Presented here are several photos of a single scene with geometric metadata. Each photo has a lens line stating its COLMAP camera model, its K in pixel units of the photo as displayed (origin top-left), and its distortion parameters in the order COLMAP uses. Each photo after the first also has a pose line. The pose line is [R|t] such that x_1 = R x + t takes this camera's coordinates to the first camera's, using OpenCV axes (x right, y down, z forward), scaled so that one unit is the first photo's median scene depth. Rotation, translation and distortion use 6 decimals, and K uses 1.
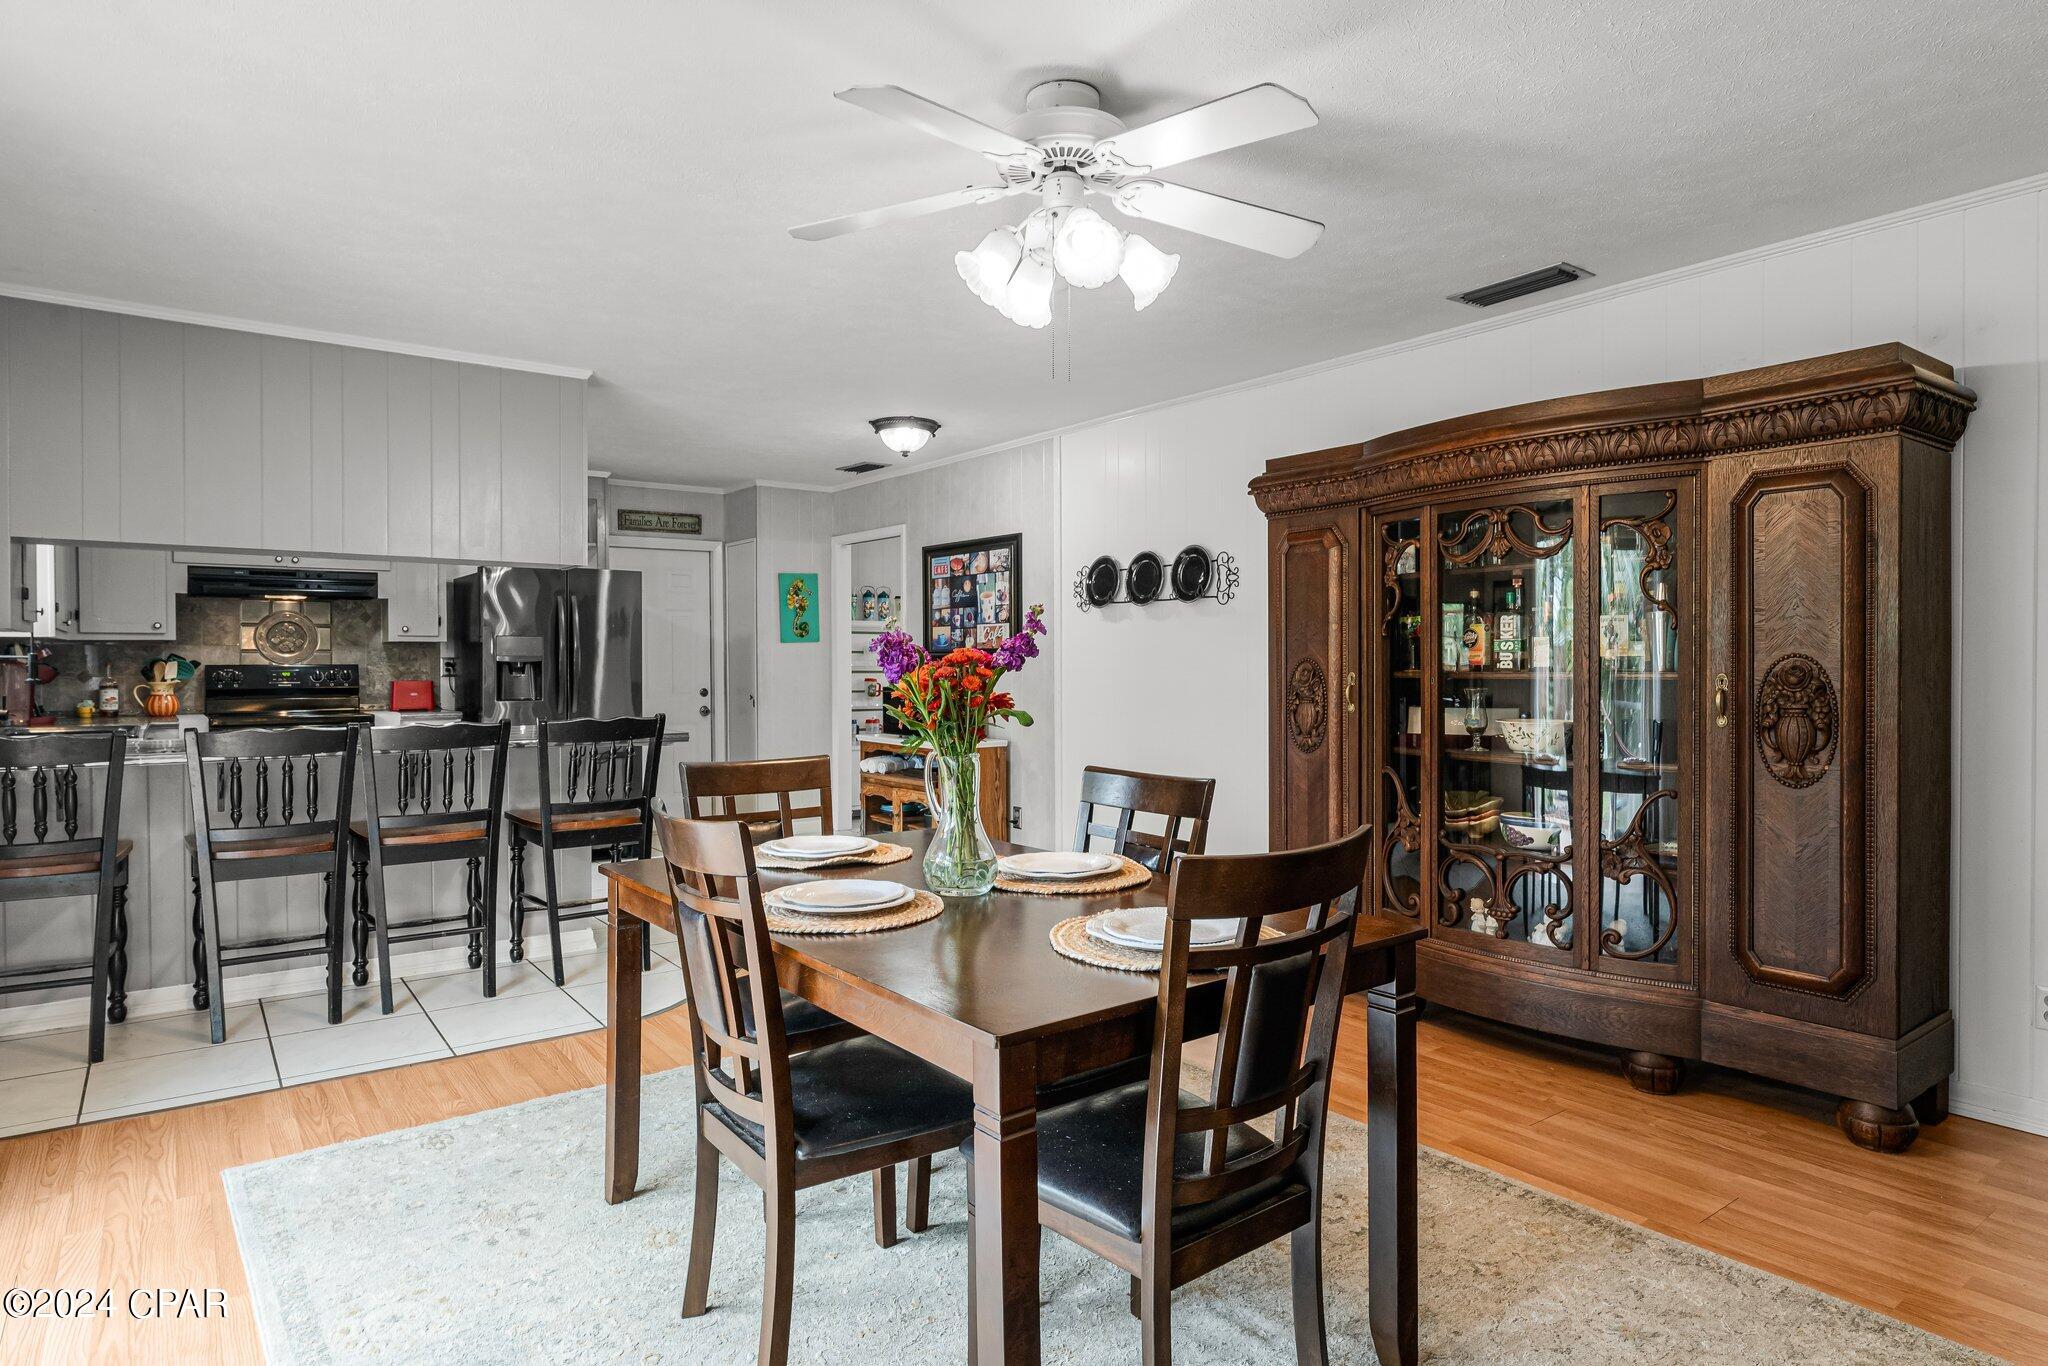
lens RADIAL K [[1154.2, 0, 1023.2], [0, 1154.2, 679.4], [0, 0, 1]] dist [-0.004071, -0.000670]
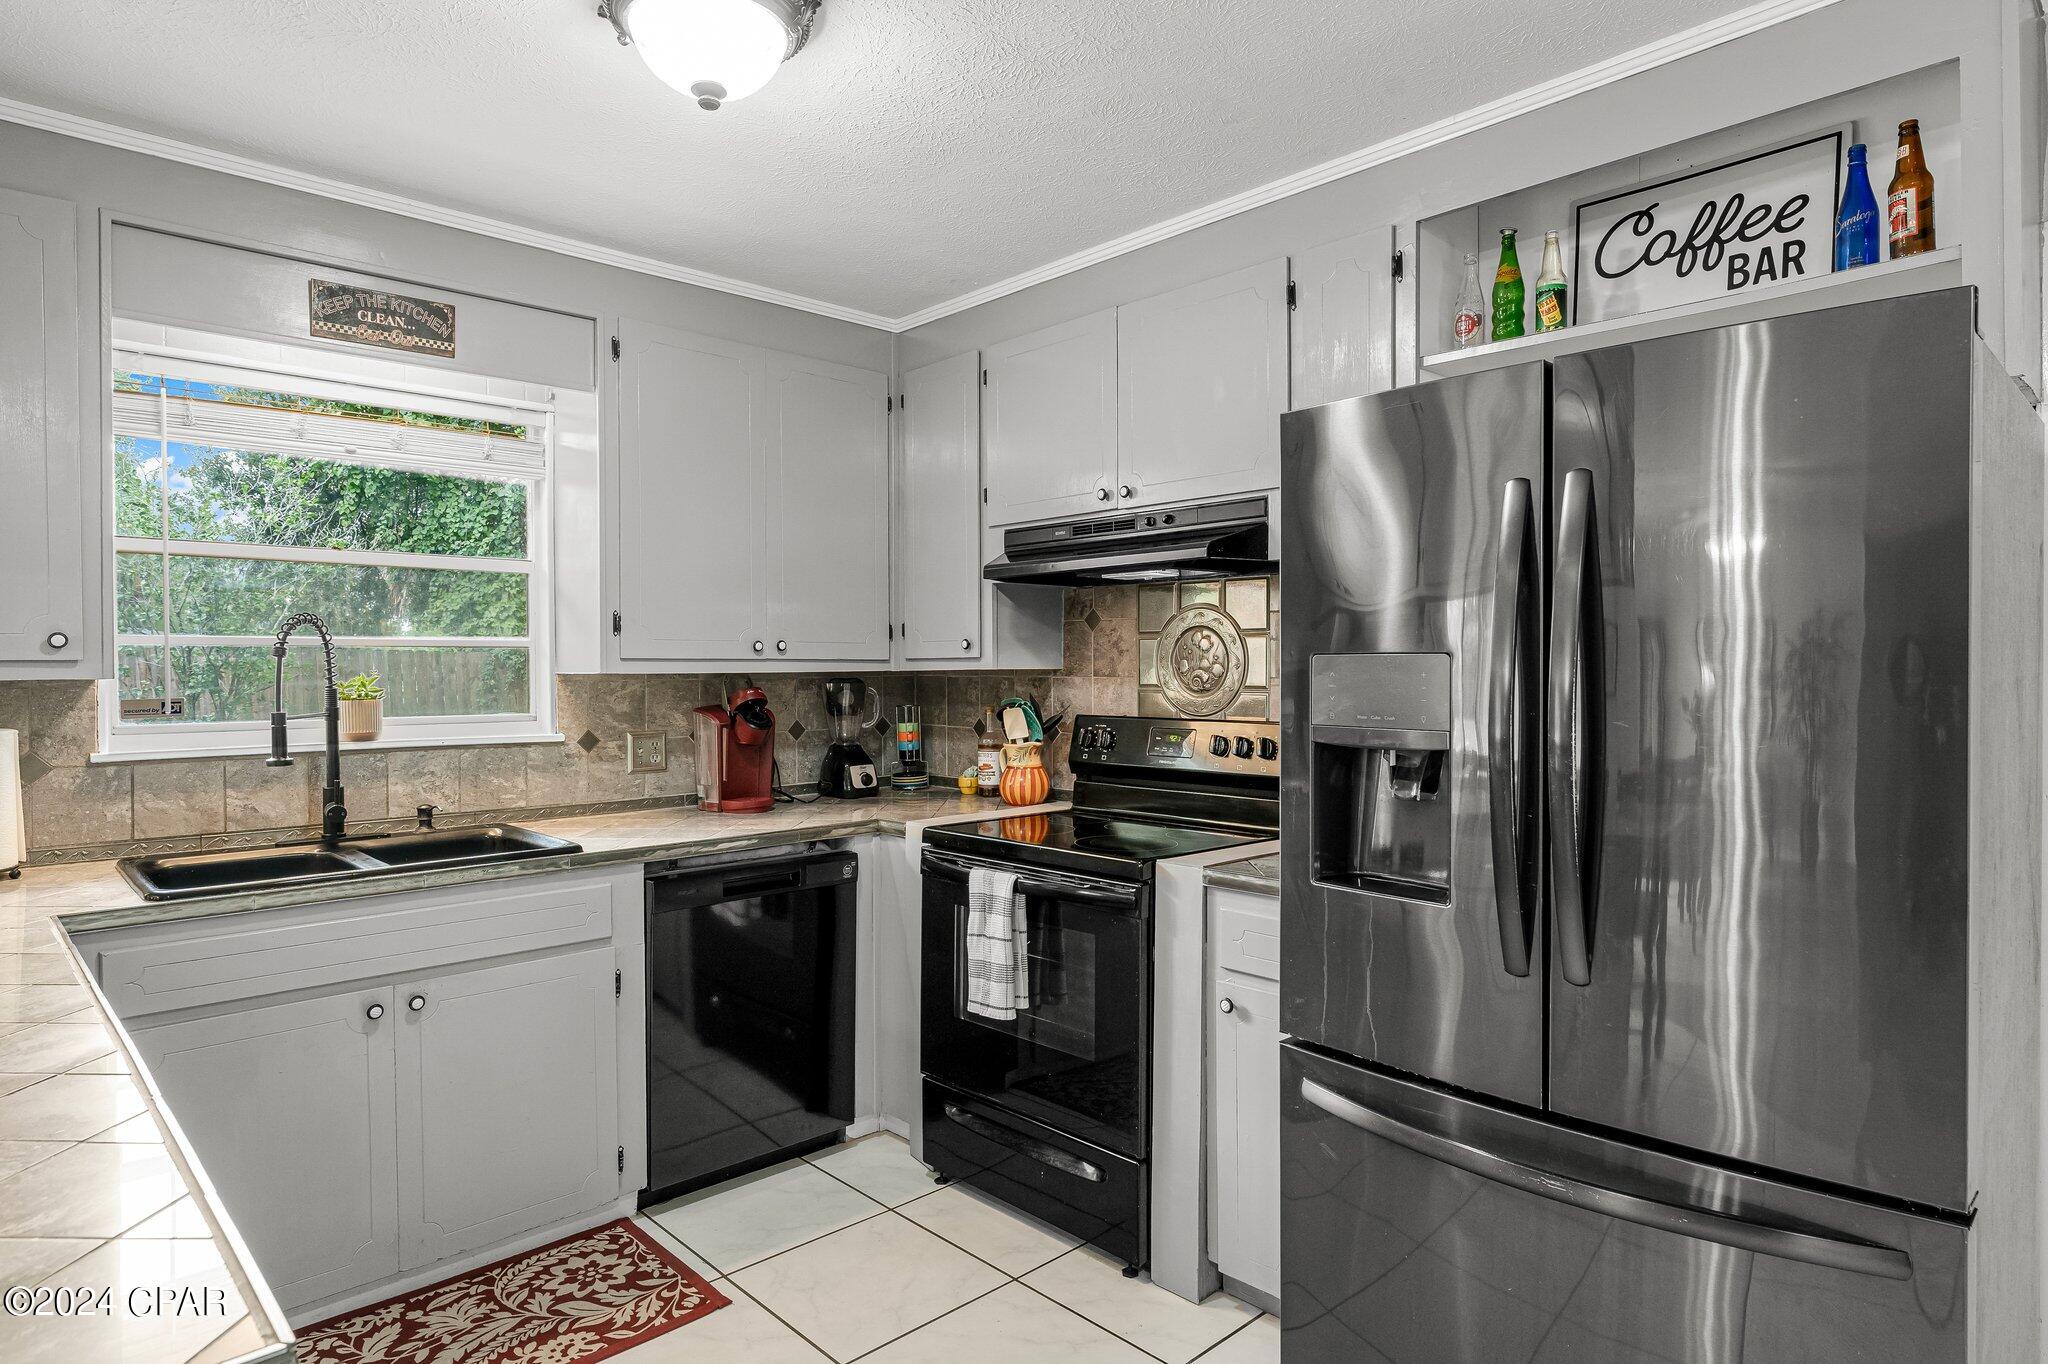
lens RADIAL K [[1154.2, 0, 1029.1], [0, 1154.2, 676.0], [0, 0, 1]] dist [-0.004071, -0.000670]
pose [[0.120947, 0.011830, -0.992588, -0.179150], [-0.012676, 0.999866, 0.010373, -0.034228], [0.992578, 0.011327, 0.121081, 0.881417]]
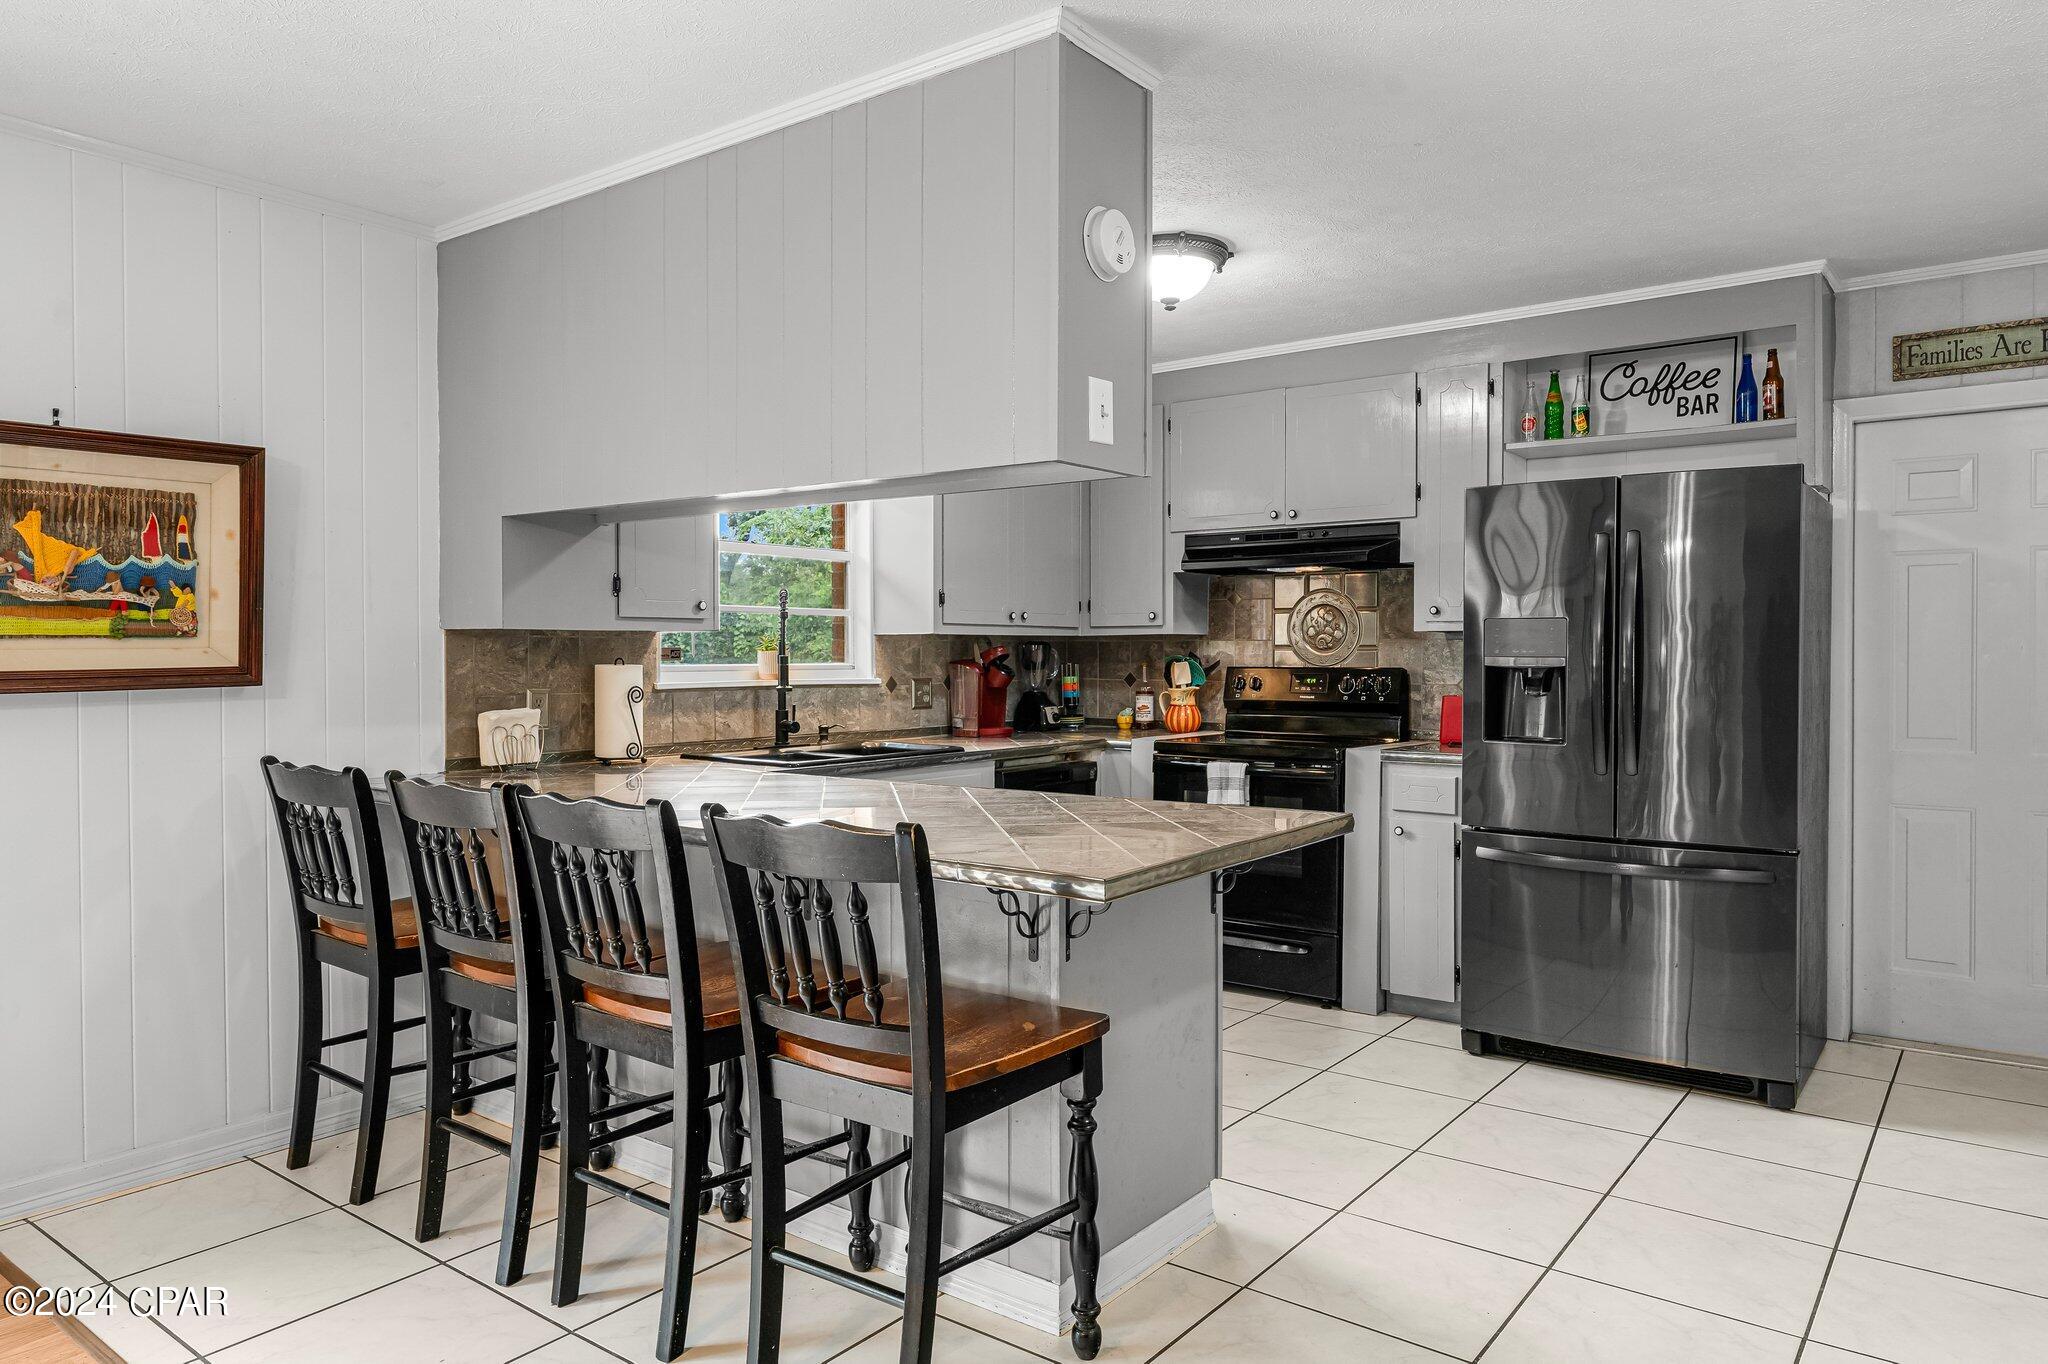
lens RADIAL K [[1334.1, 0, 1033.1], [0, 1334.1, 671.2], [0, 0, 1]] dist [0.005481, 0.002331]
pose [[0.281430, 0.017330, -0.959425, 0.078973], [-0.016457, 0.999777, 0.013231, -0.018196], [0.959441, 0.012065, 0.281652, 0.614017]]
